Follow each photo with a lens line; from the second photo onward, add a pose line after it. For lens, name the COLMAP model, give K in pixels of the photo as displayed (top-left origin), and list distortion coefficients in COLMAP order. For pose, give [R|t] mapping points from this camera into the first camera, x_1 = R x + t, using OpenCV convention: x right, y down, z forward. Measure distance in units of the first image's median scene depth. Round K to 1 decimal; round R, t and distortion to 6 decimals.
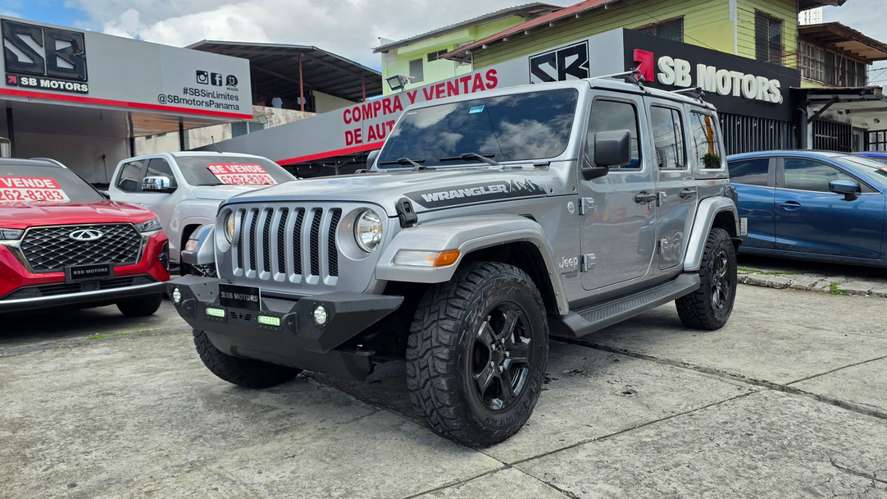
lens RADIAL K [[669.0, 0, 458.1], [0, 669.0, 268.4], [0, 0, 1]] dist [0.007788, 0.002396]
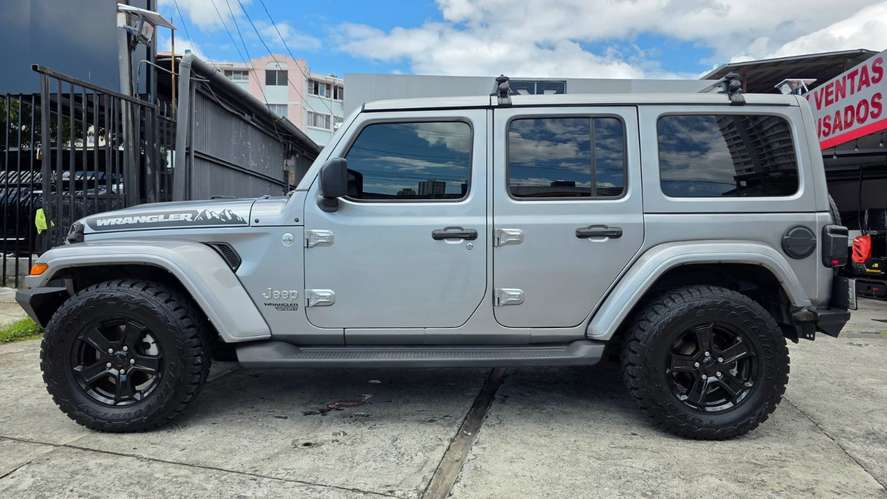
lens RADIAL K [[631.2, 0, 443.5], [0, 631.2, 249.5], [0, 0, 1]] dist [0.018455, -0.022239]
pose [[0.622428, 0.065770, -0.779908, 1.153528], [-0.103599, 0.994618, 0.001196, -0.109971], [0.775790, 0.080053, 0.625893, 0.661674]]
